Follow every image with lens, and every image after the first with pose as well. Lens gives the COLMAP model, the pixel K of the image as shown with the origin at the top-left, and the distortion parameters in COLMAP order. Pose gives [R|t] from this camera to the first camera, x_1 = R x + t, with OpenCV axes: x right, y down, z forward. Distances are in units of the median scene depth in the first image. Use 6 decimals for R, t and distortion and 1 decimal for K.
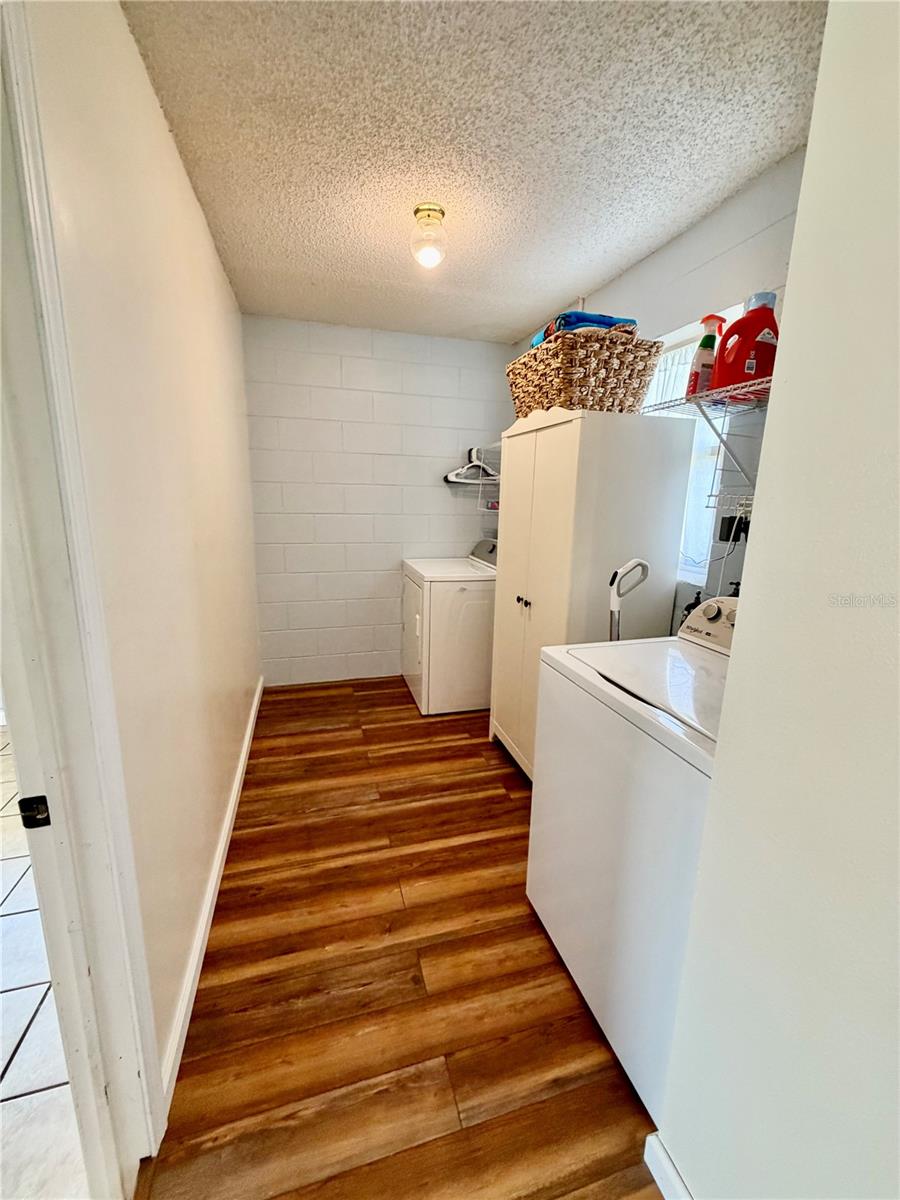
lens RADIAL K [[500.2, 0, 440.1], [0, 500.2, 615.3], [0, 0, 1]] dist [-0.000553, -0.000079]
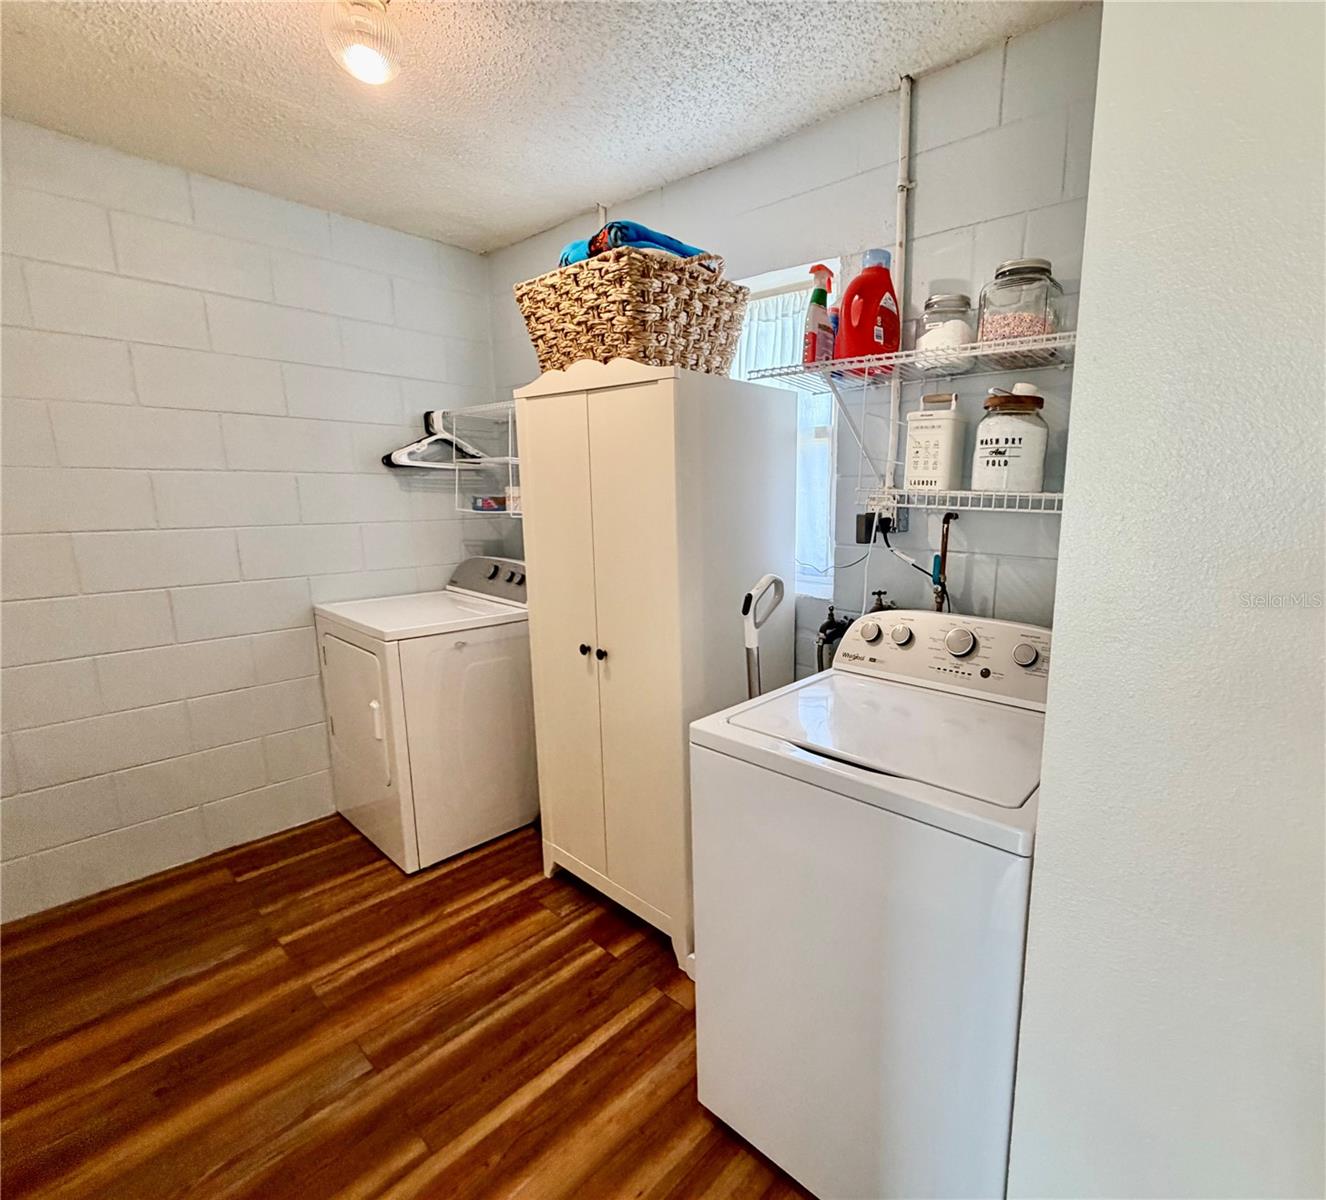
lens RADIAL K [[633.9, 0, 663.0], [0, 633.9, 600.0], [0, 0, 1]] dist [-0.001481, 0.001309]
pose [[0.790495, -0.125966, 0.599374, -0.272413], [0.149190, 0.988747, 0.011036, -0.099170], [-0.594020, 0.080697, 0.800393, 0.316301]]
